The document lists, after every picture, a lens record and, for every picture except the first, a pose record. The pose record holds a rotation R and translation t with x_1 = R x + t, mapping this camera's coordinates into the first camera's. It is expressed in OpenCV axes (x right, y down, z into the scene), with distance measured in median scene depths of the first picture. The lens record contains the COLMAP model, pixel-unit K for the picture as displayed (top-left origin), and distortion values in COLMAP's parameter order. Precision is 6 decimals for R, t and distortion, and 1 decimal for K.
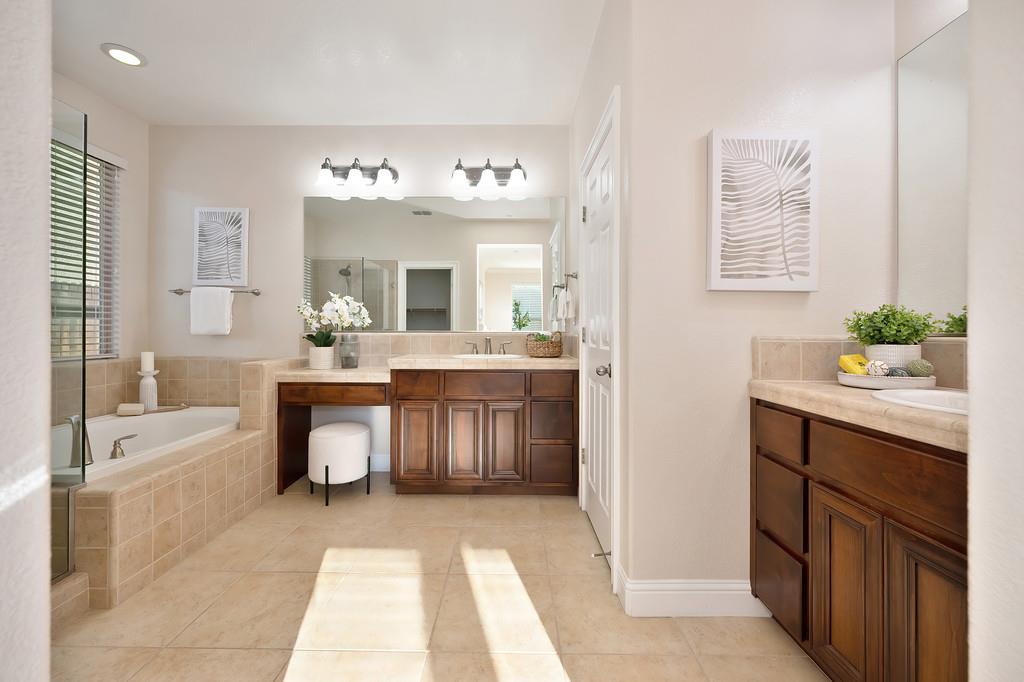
lens RADIAL K [[406.6, 0, 518.4], [0, 406.6, 331.8], [0, 0, 1]] dist [0.001393, -0.000952]
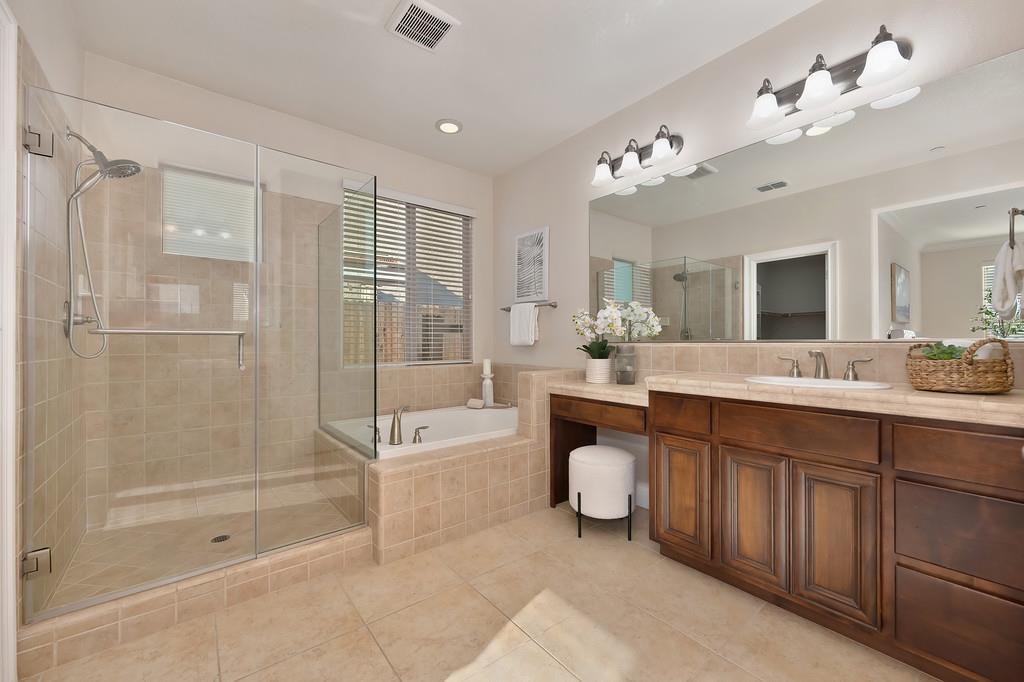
lens RADIAL K [[406.6, 0, 515.4], [0, 406.6, 340.9], [0, 0, 1]] dist [0.001393, -0.000952]
pose [[0.620858, -0.007098, -0.783891, 0.132862], [0.004238, 0.999975, -0.005698, 0.001647], [0.783912, 0.000216, 0.620872, 0.311962]]
